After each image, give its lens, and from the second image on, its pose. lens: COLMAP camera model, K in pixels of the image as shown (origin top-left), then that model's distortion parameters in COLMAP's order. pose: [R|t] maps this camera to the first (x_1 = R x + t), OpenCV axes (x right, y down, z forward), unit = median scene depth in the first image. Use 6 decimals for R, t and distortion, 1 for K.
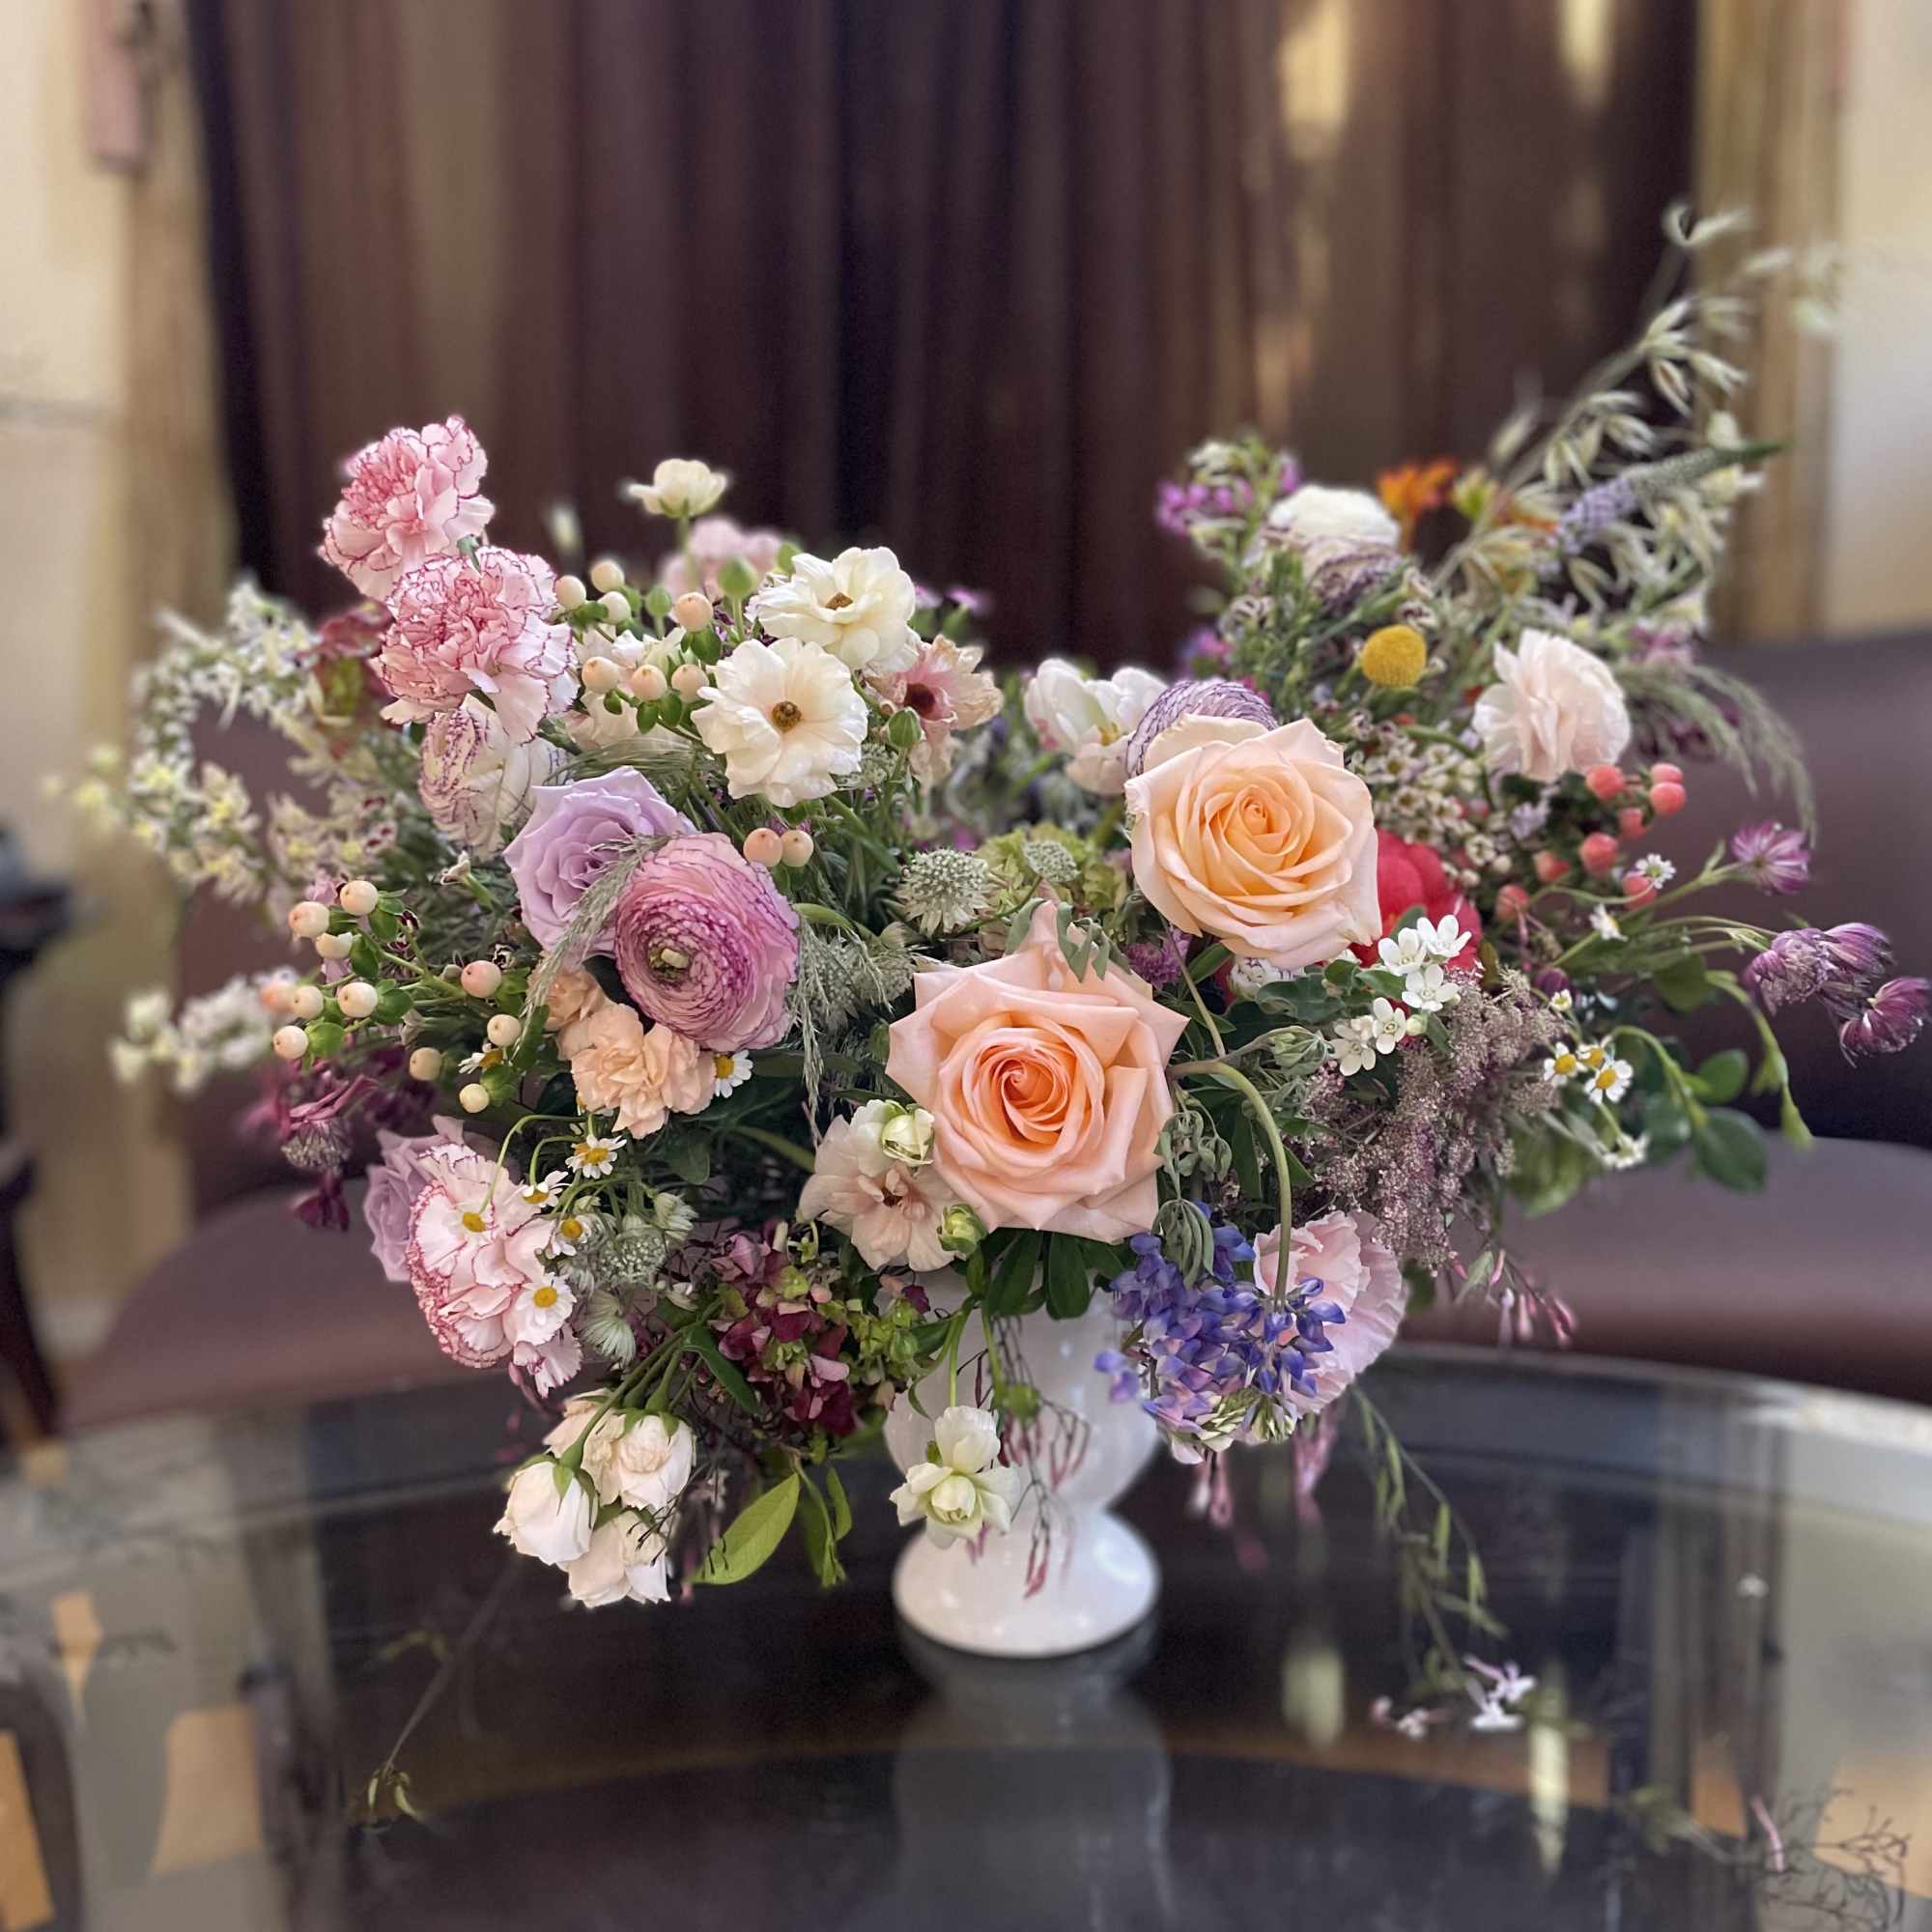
lens RADIAL K [[1911.1, 0, 968.0], [0, 1911.1, 935.6], [0, 0, 1]] dist [0.111708, -0.203850]
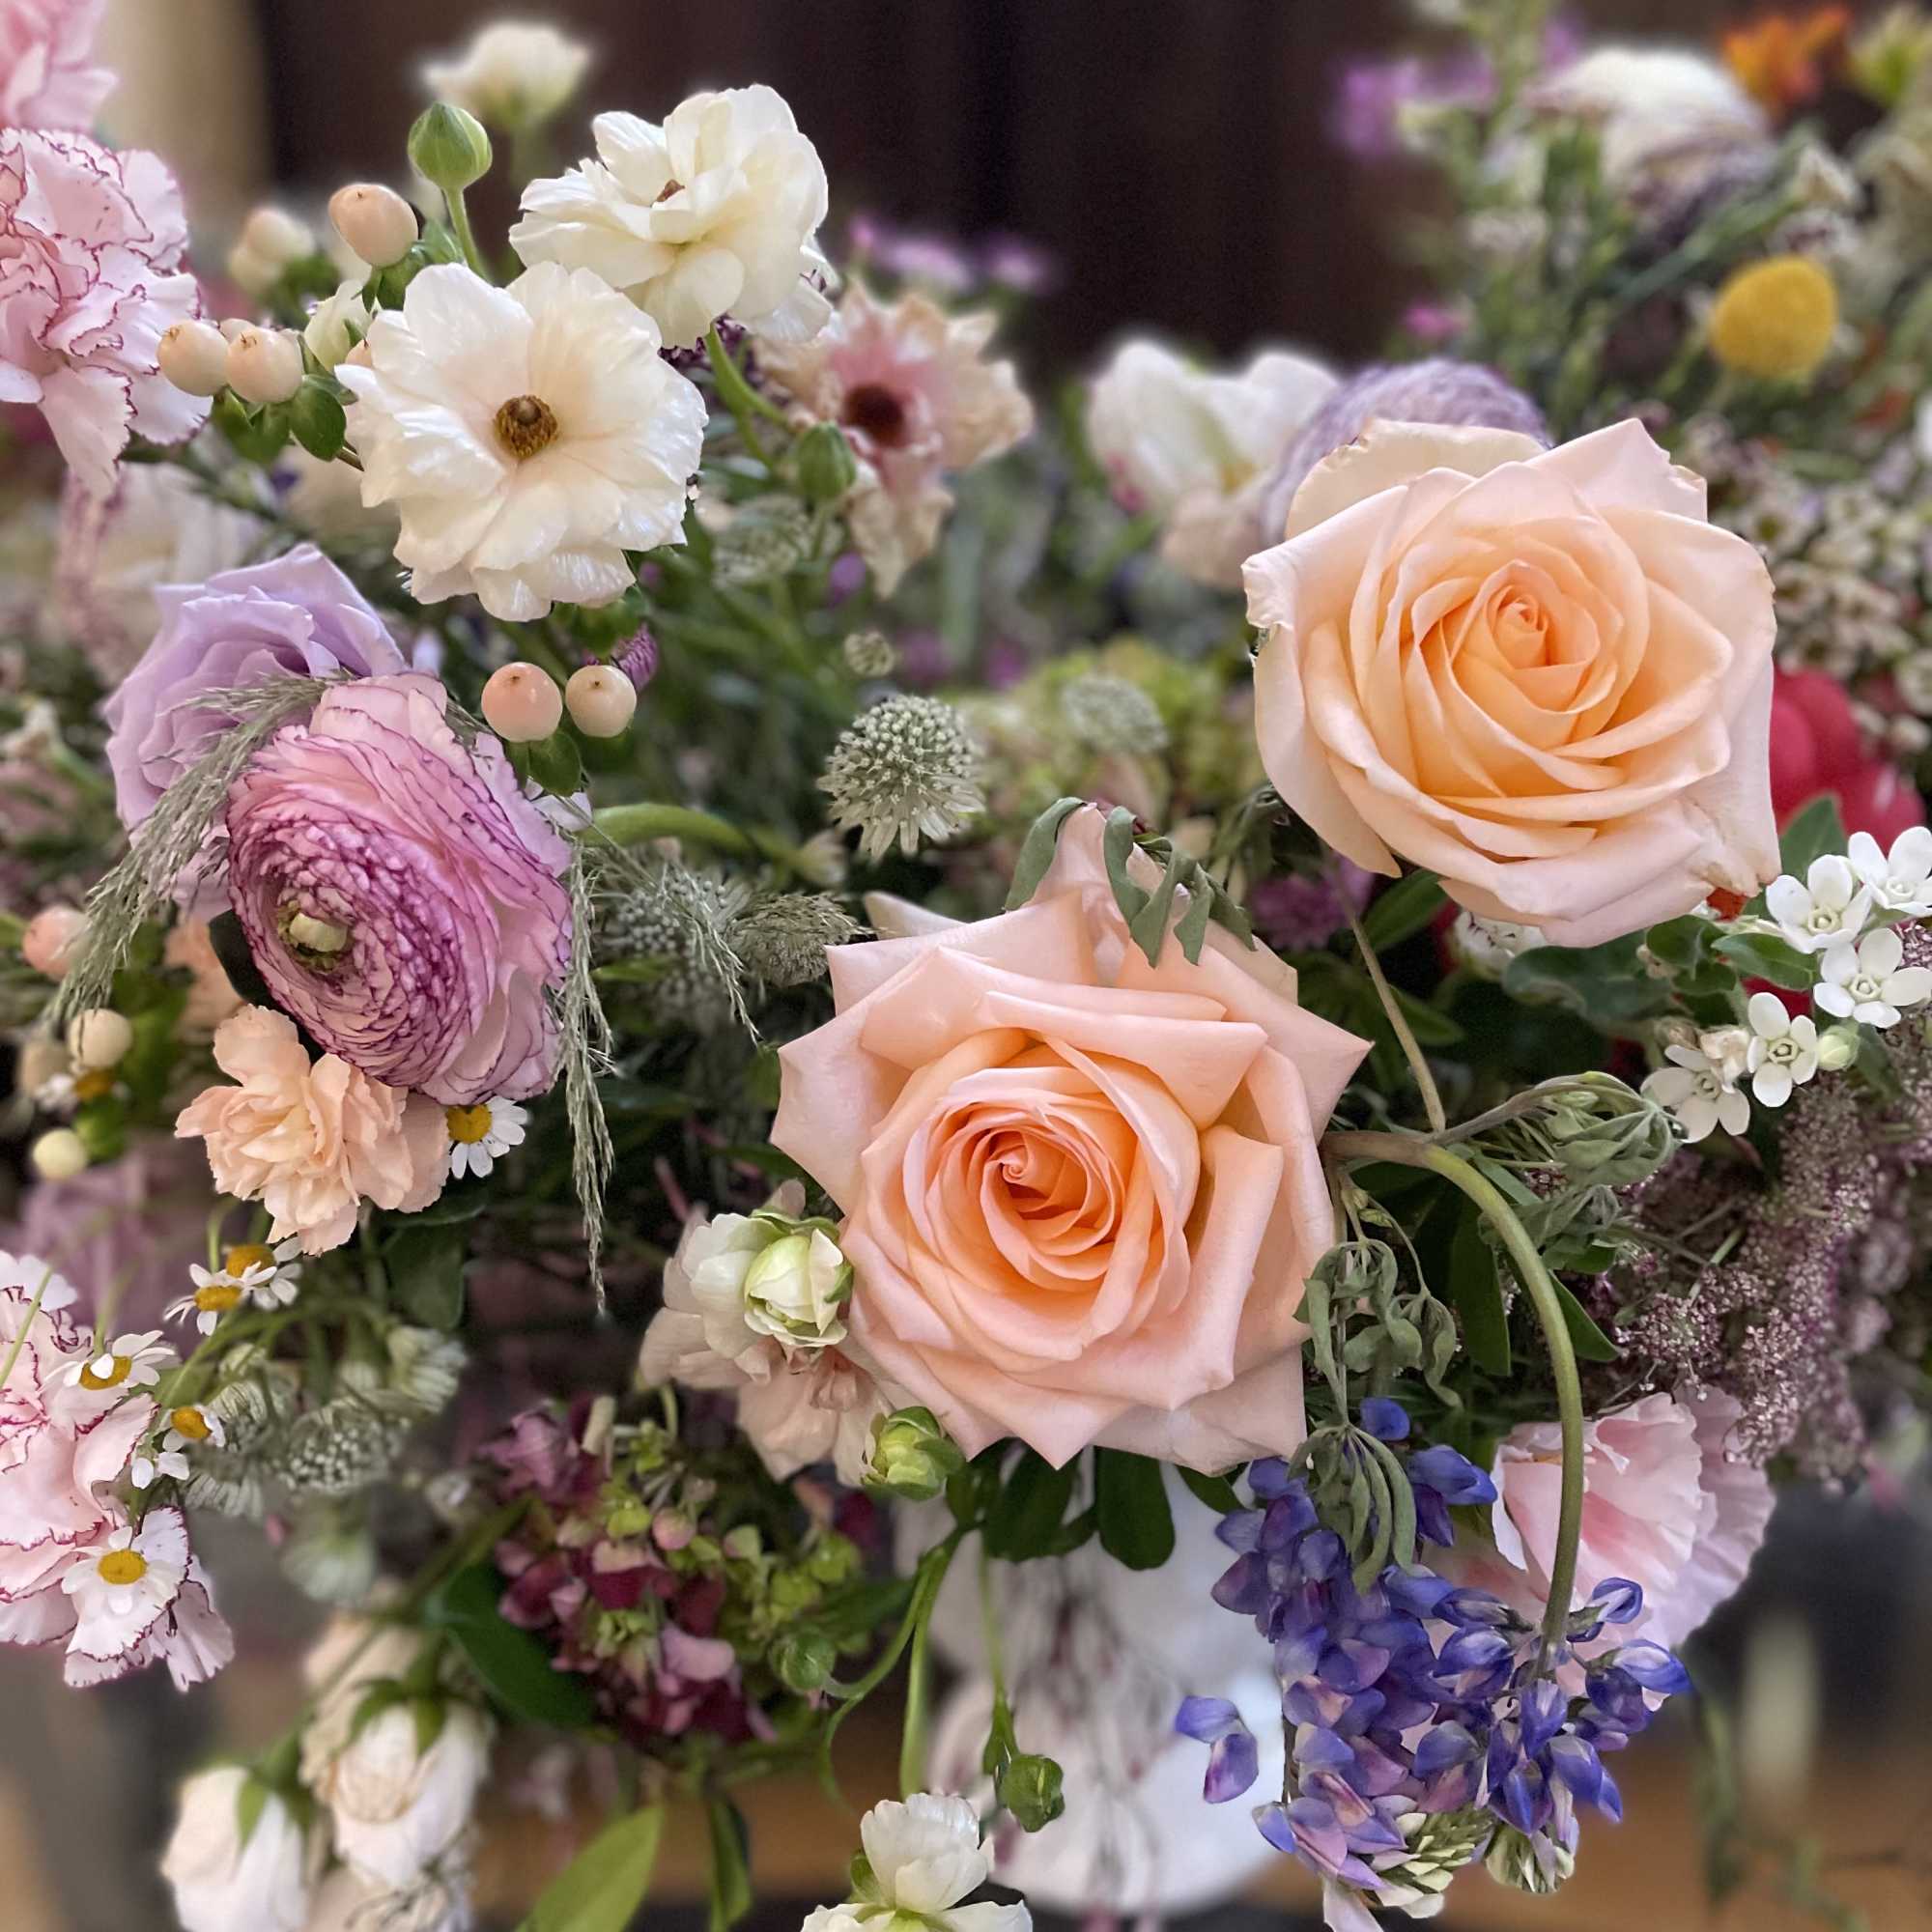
lens RADIAL K [[1911.1, 0, 968.0], [0, 1911.1, 935.6], [0, 0, 1]] dist [0.111708, -0.203850]
pose [[0.995374, 0.004120, -0.095986, 0.057232], [0.005521, 0.994976, 0.099958, -0.033422], [0.095915, -0.100026, 0.990351, 0.482327]]
